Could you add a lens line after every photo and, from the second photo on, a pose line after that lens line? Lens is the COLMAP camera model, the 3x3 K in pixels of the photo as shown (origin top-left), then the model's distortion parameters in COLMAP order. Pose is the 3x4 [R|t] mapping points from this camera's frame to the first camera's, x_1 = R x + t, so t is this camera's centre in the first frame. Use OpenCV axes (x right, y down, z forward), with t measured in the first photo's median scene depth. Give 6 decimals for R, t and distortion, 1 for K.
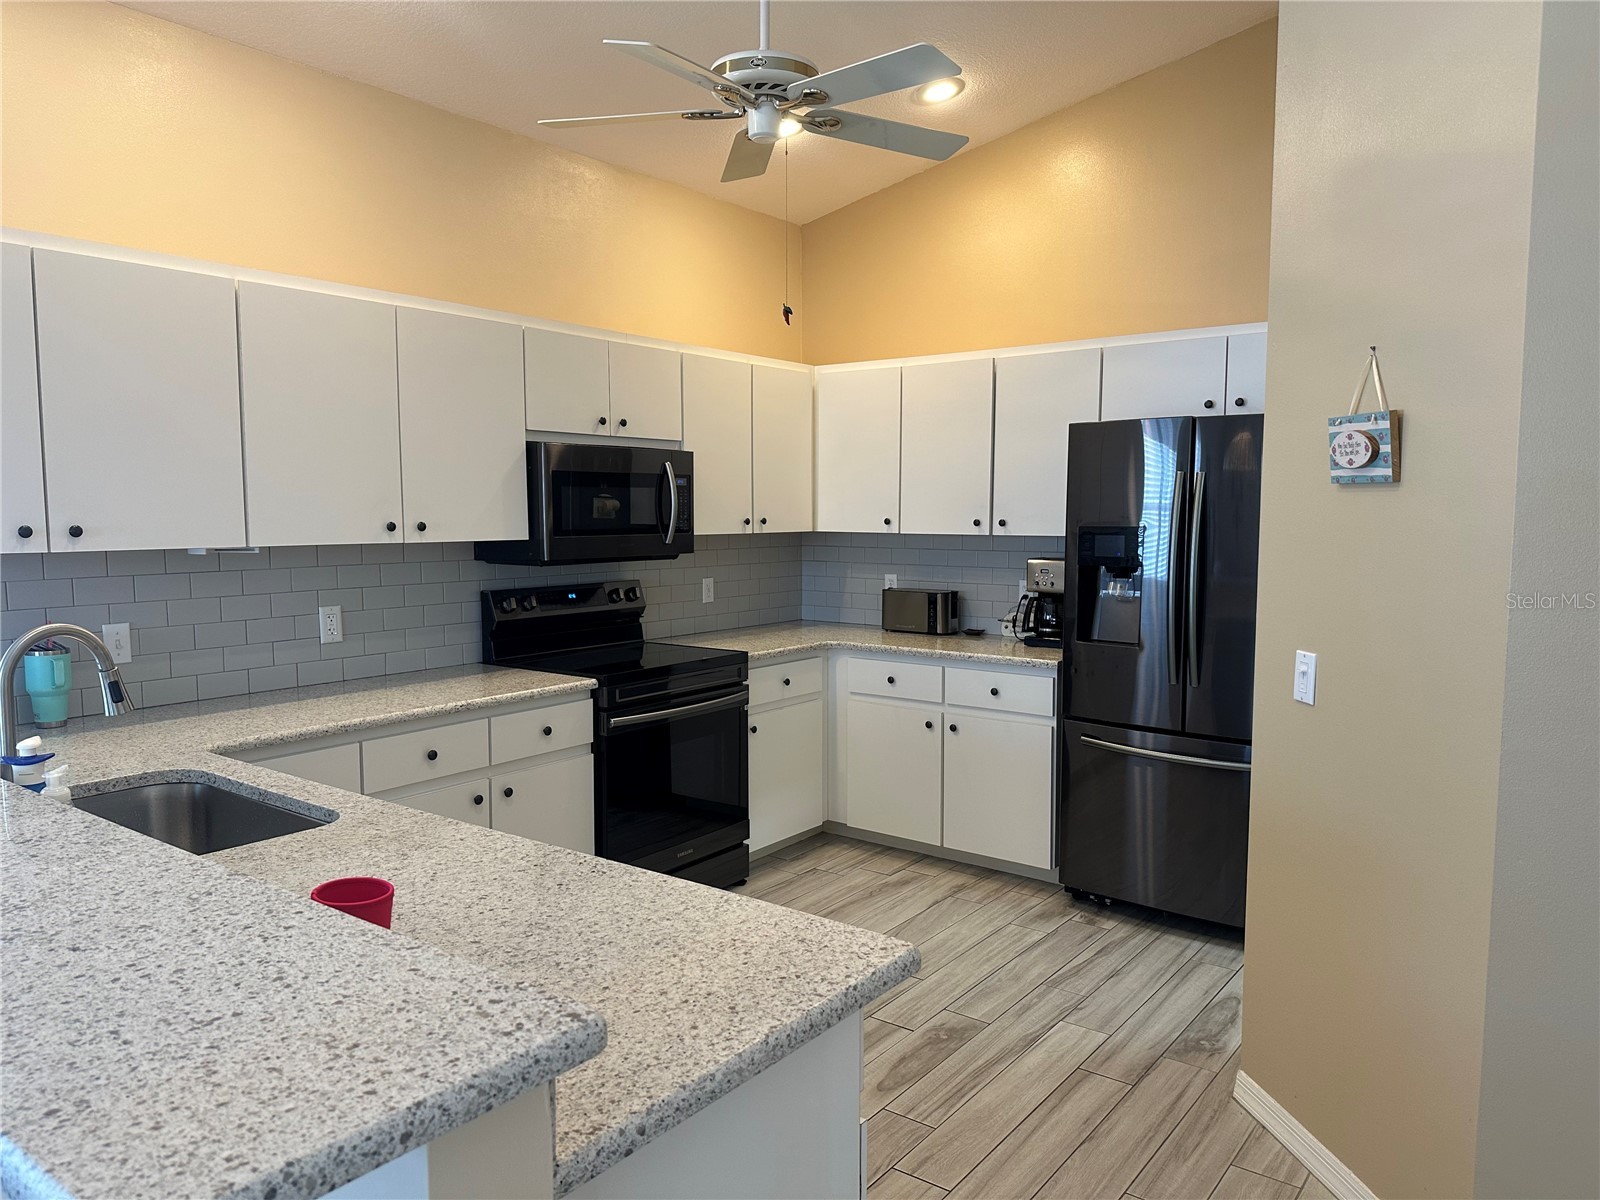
lens RADIAL K [[1116.2, 0, 800.0], [0, 1116.2, 600.0], [0, 0, 1]] dist [0.110216, -0.103604]
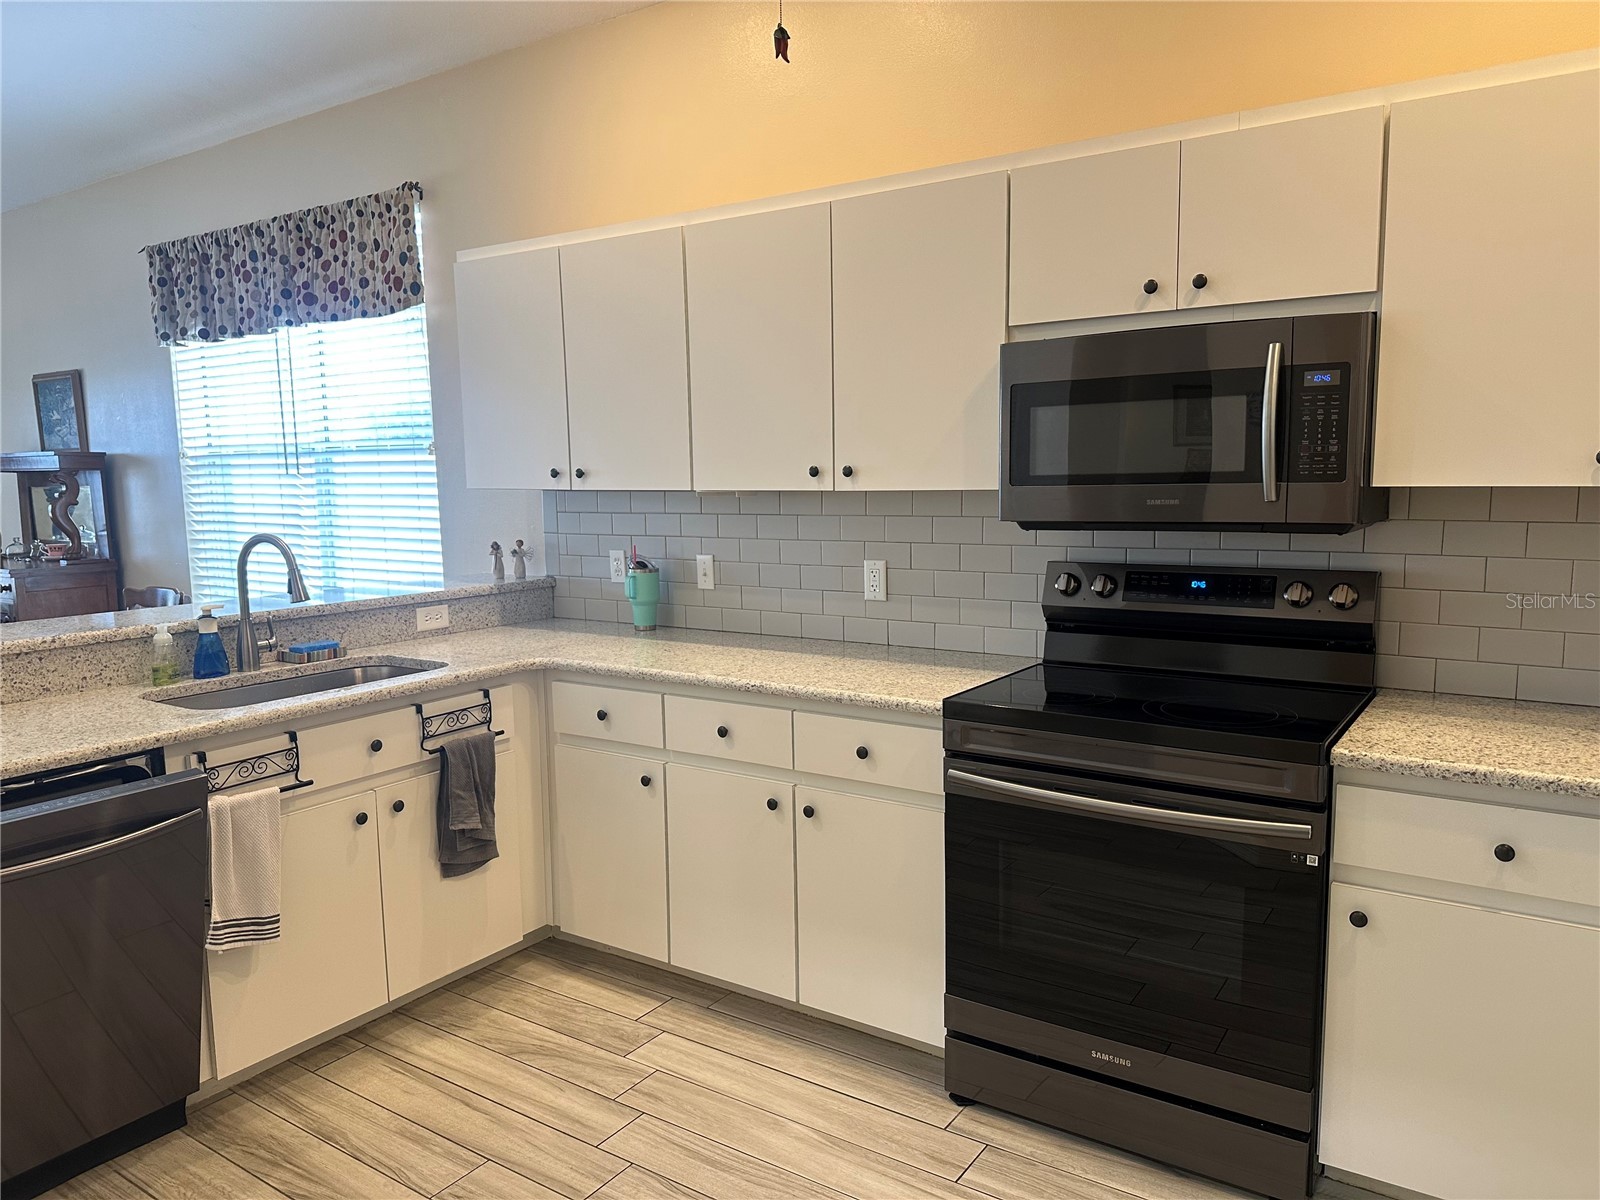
lens RADIAL K [[1116.2, 0, 800.0], [0, 1116.2, 600.0], [0, 0, 1]] dist [0.110216, -0.103604]
pose [[0.049169, 0.113885, -0.992276, 0.473182], [-0.066536, 0.991645, 0.110516, -0.057824], [0.996572, 0.060588, 0.056336, 0.896804]]
